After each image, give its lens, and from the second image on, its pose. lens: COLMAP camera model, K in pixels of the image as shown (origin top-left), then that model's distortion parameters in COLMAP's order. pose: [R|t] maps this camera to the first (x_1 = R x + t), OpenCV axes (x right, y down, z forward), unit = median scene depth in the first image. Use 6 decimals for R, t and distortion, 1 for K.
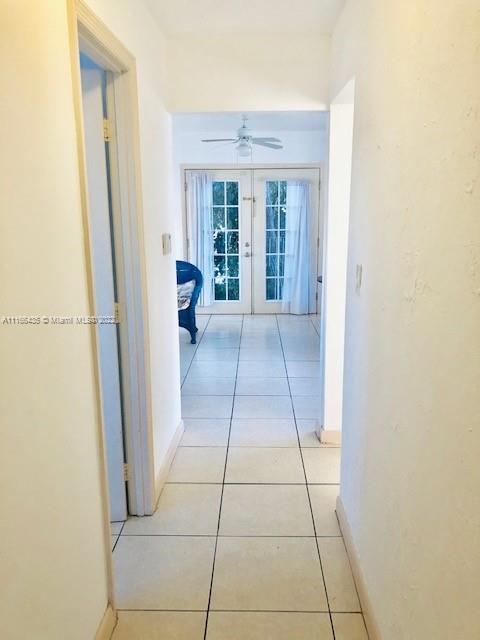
lens RADIAL K [[523.4, 0, 241.4], [0, 523.4, 320.9], [0, 0, 1]] dist [0.039755, -0.038697]
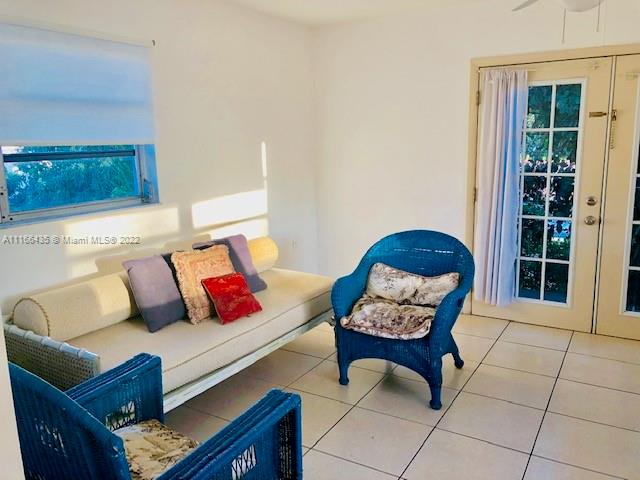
lens RADIAL K [[523.4, 0, 315.9], [0, 523.4, 236.5], [0, 0, 1]] dist [0.039755, -0.038697]
pose [[0.867108, 0.076547, -0.492203, 0.034974], [-0.089200, 0.996011, -0.002244, -0.087368], [0.490068, 0.045850, 0.870478, 0.417598]]
